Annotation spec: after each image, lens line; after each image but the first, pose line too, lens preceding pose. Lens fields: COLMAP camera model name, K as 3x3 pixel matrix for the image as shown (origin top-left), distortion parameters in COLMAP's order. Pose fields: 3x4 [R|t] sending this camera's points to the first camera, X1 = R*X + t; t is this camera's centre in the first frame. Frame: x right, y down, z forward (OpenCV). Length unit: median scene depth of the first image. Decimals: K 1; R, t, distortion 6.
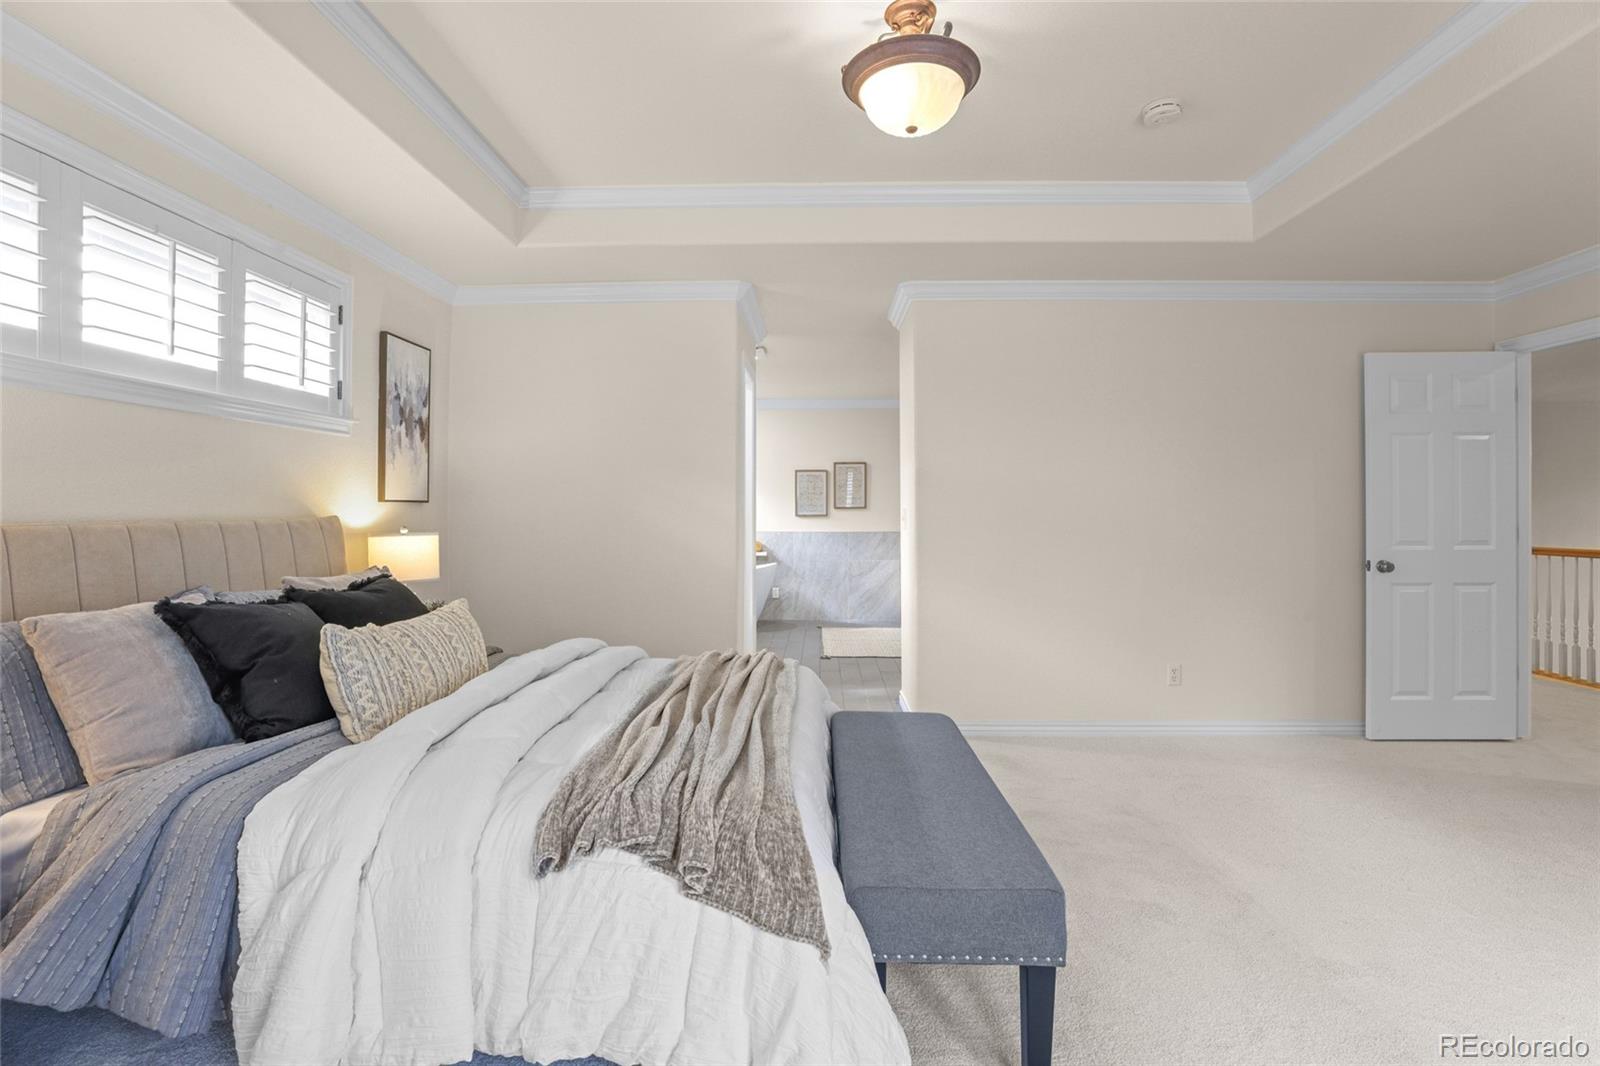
lens RADIAL K [[735.7, 0, 799.8], [0, 735.7, 519.8], [0, 0, 1]] dist [-0.029973, 0.007482]
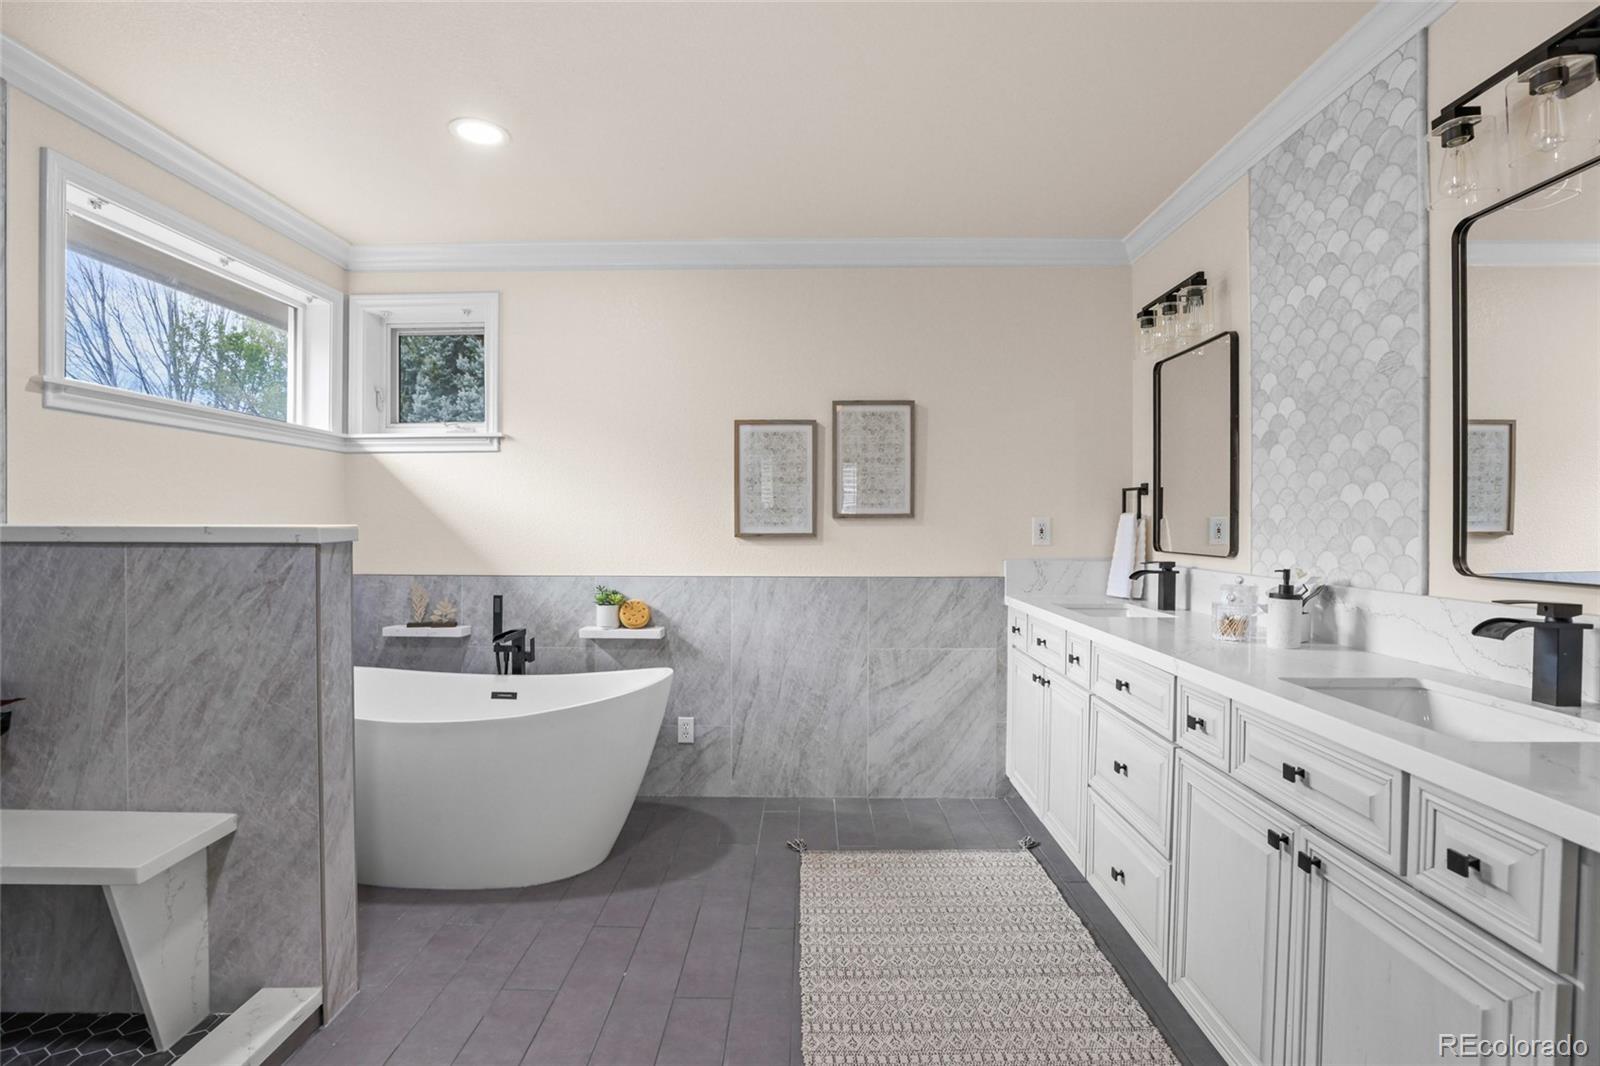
lens RADIAL K [[735.7, 0, 800.3], [0, 735.7, 537.8], [0, 0, 1]] dist [-0.029973, 0.007482]
pose [[0.999990, 0.001702, 0.004215, 0.027386], [-0.001708, 0.999998, 0.001282, -0.005028], [-0.004213, -0.001290, 0.999990, 0.605019]]
